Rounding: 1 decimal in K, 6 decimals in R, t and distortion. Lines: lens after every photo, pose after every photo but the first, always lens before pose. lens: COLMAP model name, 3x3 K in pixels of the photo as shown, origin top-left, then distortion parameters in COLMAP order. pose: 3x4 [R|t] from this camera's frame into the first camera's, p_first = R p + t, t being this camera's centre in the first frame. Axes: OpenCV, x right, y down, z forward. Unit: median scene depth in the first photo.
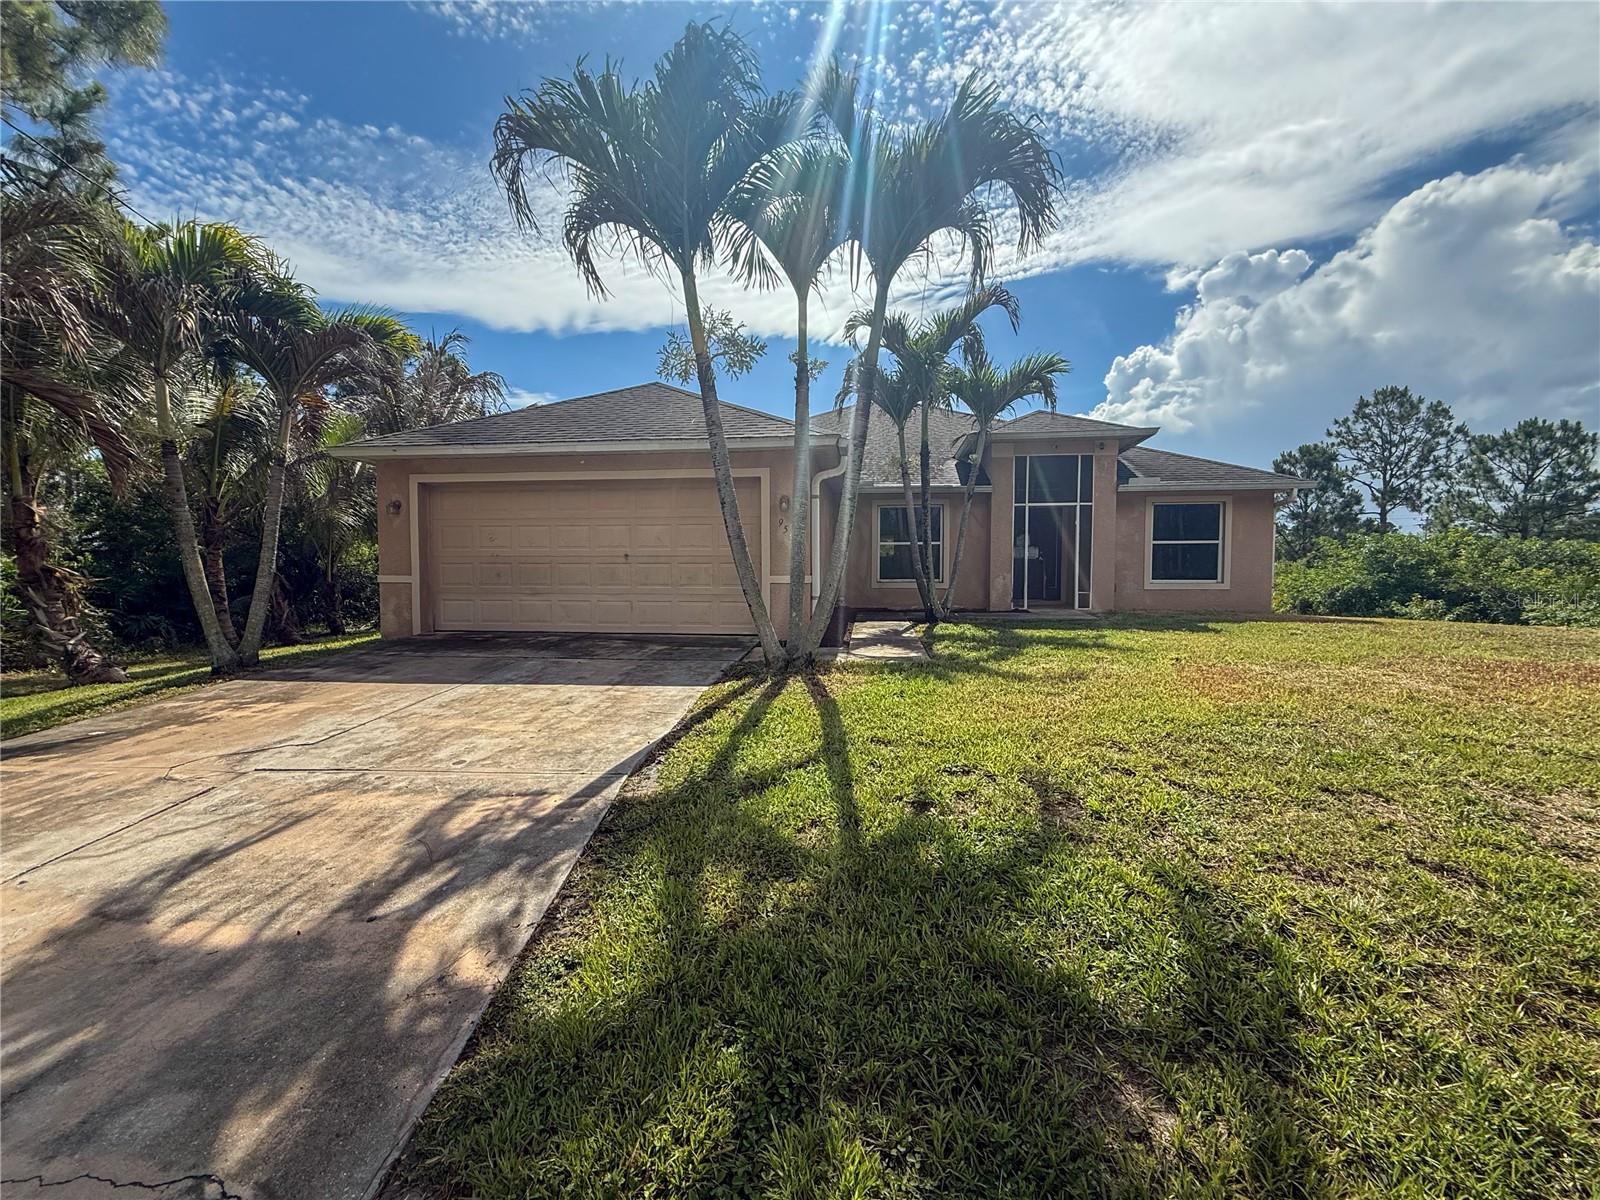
lens RADIAL K [[642.2, 0, 792.7], [0, 642.2, 598.8], [0, 0, 1]] dist [0.001379, -0.000109]
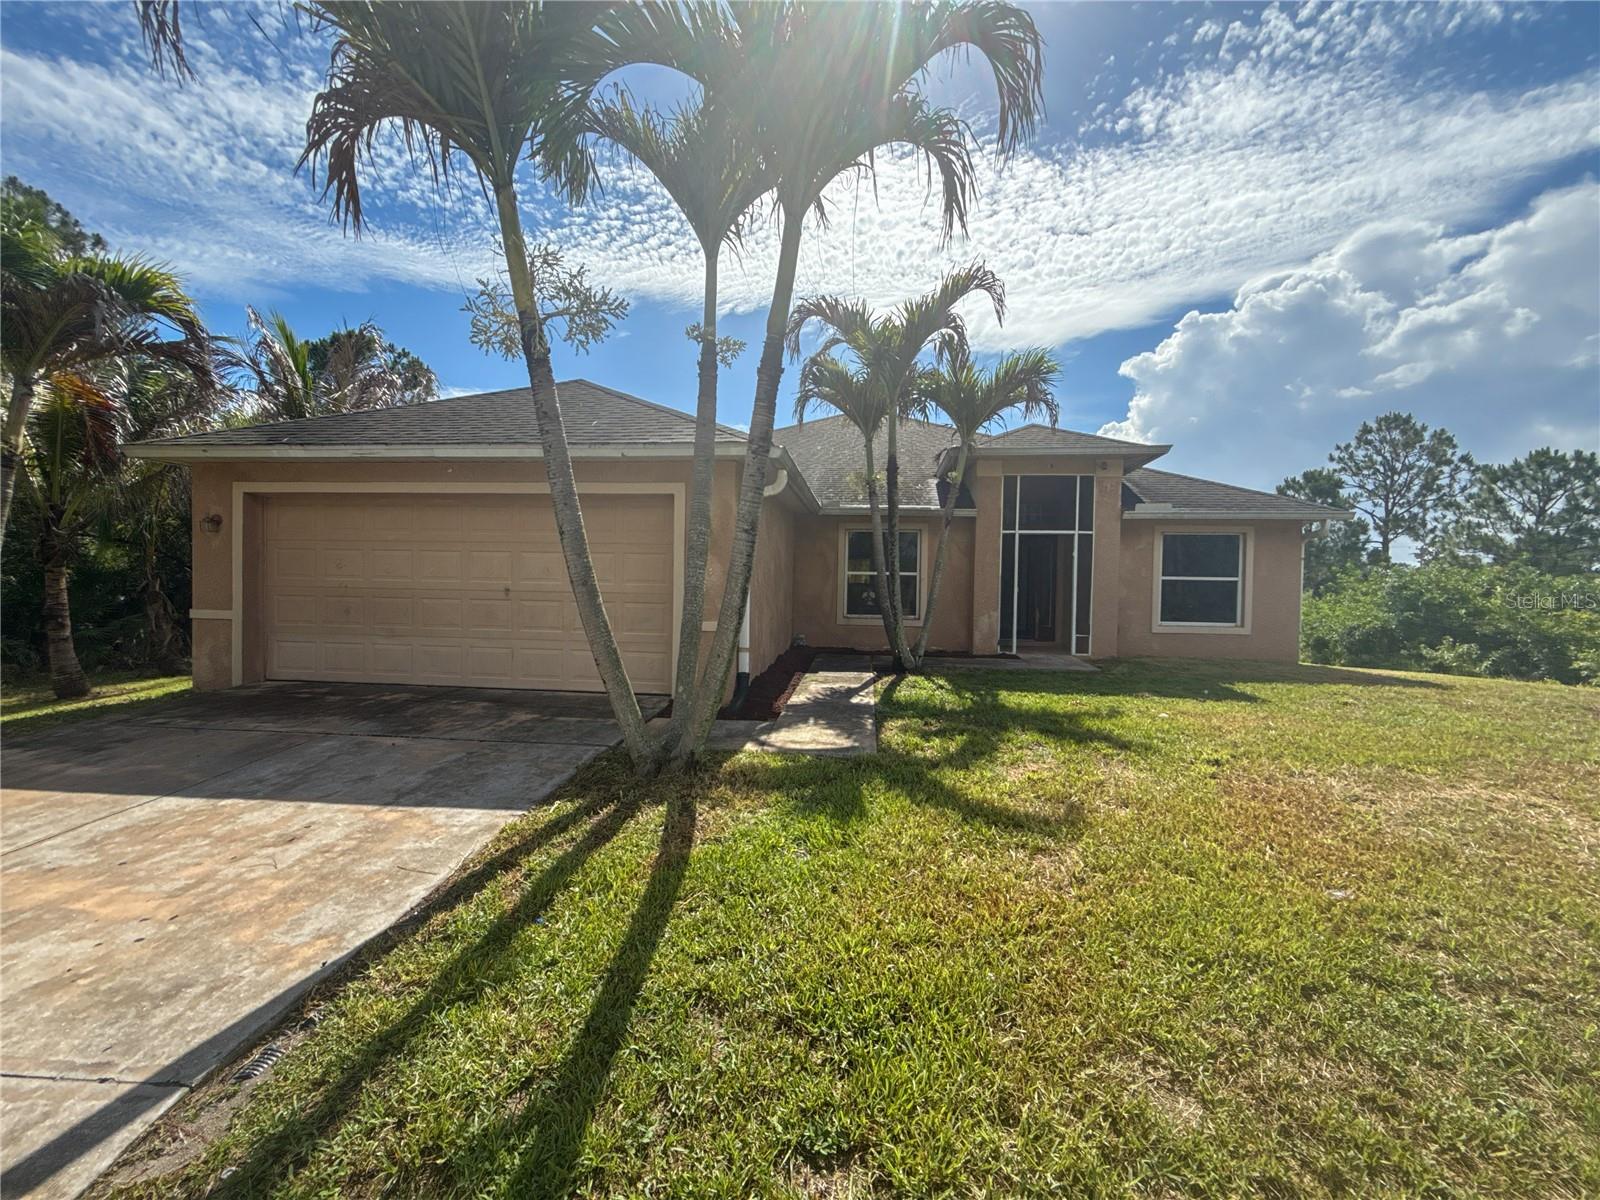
lens RADIAL K [[642.2, 0, 795.7], [0, 642.2, 595.7], [0, 0, 1]] dist [0.001379, -0.000109]
pose [[0.999779, 0.018275, 0.010368, 0.066420], [-0.017972, 0.999429, -0.028615, -0.033400], [-0.010885, 0.028422, 0.999537, 0.157975]]
